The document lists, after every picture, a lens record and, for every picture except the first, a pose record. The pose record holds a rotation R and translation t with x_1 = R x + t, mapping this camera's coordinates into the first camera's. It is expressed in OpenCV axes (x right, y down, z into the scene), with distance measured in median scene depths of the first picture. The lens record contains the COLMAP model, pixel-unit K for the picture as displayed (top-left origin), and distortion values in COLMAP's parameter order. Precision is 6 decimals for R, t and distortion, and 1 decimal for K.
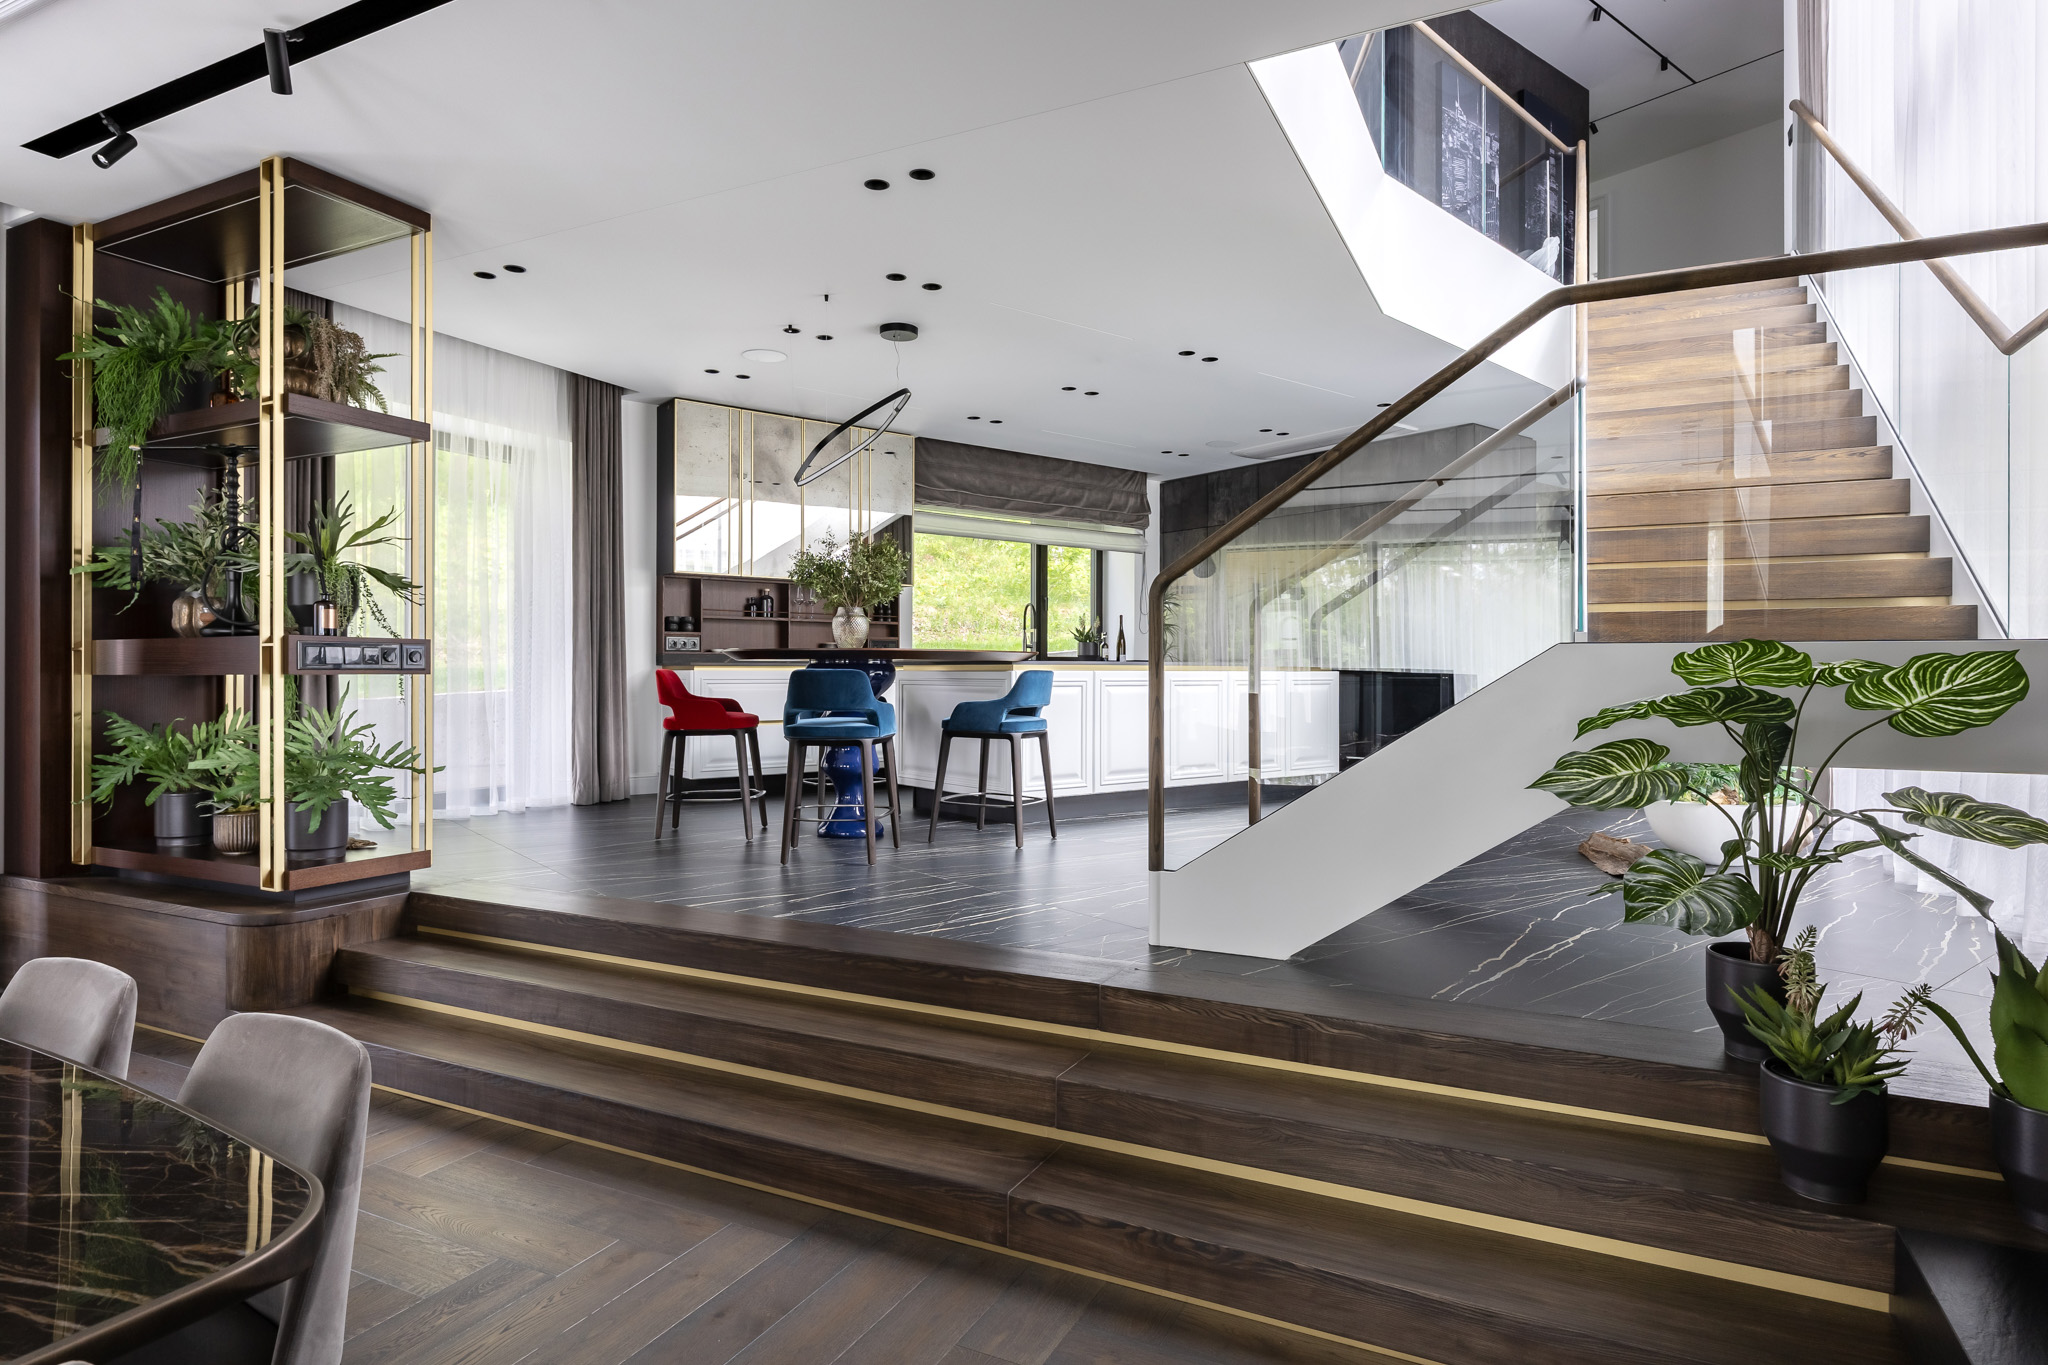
lens RADIAL K [[1121.8, 0, 1010.3], [0, 1121.8, 671.3], [0, 0, 1]] dist [0.000049, -0.001101]
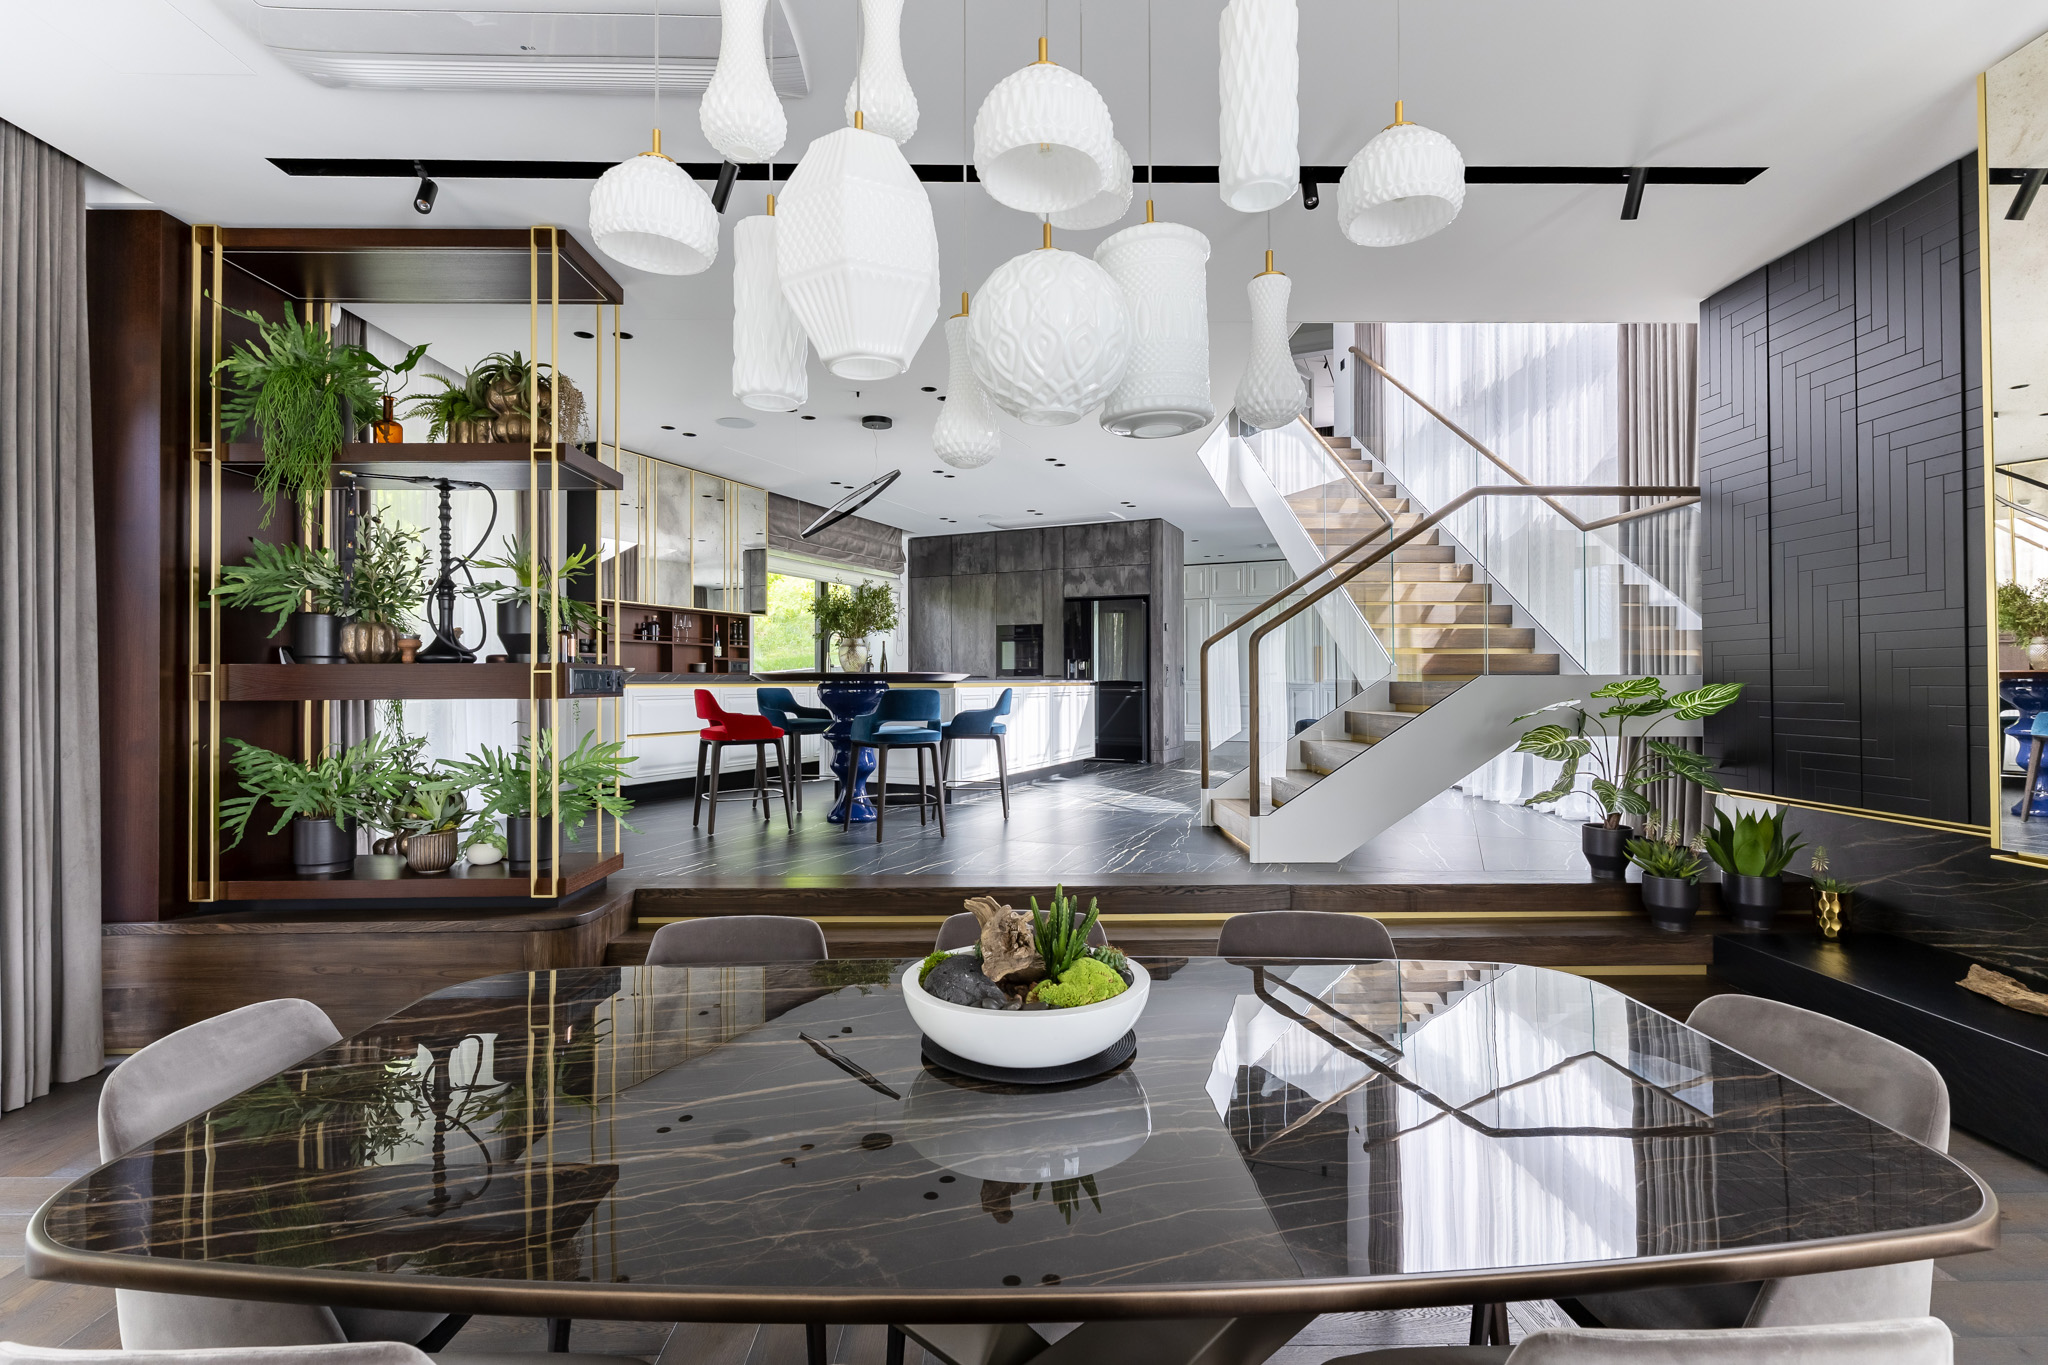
lens RADIAL K [[936.7, 0, 1020.3], [0, 936.7, 678.7], [0, 0, 1]] dist [0.001538, 0.000141]
pose [[0.887823, -0.001204, 0.460184, -0.461769], [0.002530, 0.999994, -0.002266, -0.009153], [-0.460179, 0.003176, 0.887821, -0.018074]]
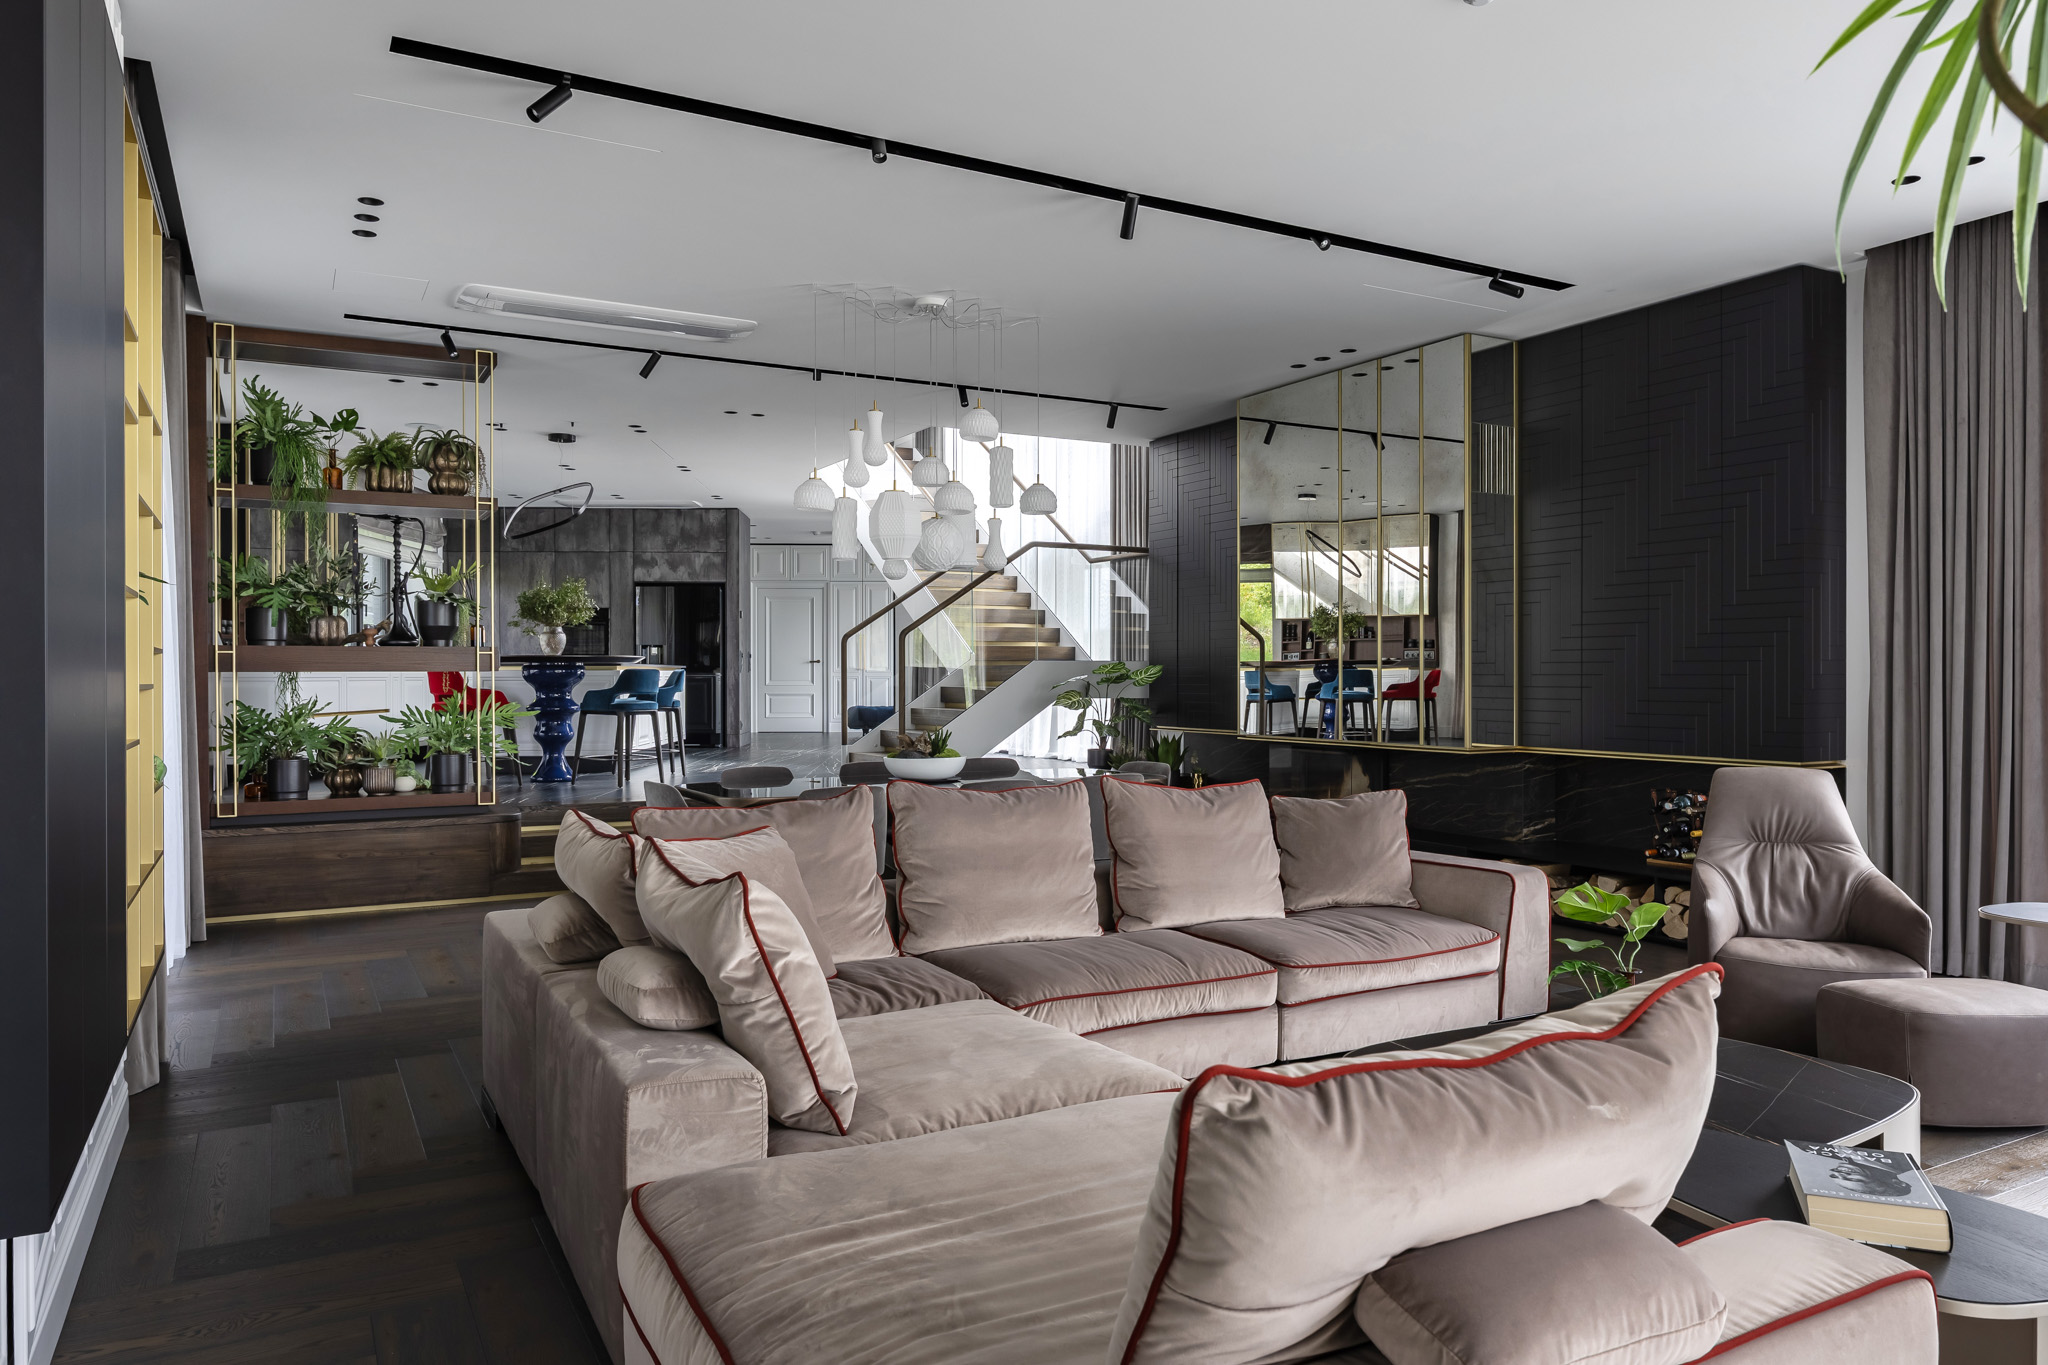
lens RADIAL K [[1353.1, 0, 1020.3], [0, 1353.1, 676.0], [0, 0, 1]] dist [-0.000894, -0.005077]
pose [[0.569088, -0.001415, 0.822276, -1.258164], [0.000104, 0.999999, 0.001649, 0.004985], [-0.822277, -0.000853, 0.569087, -0.514891]]
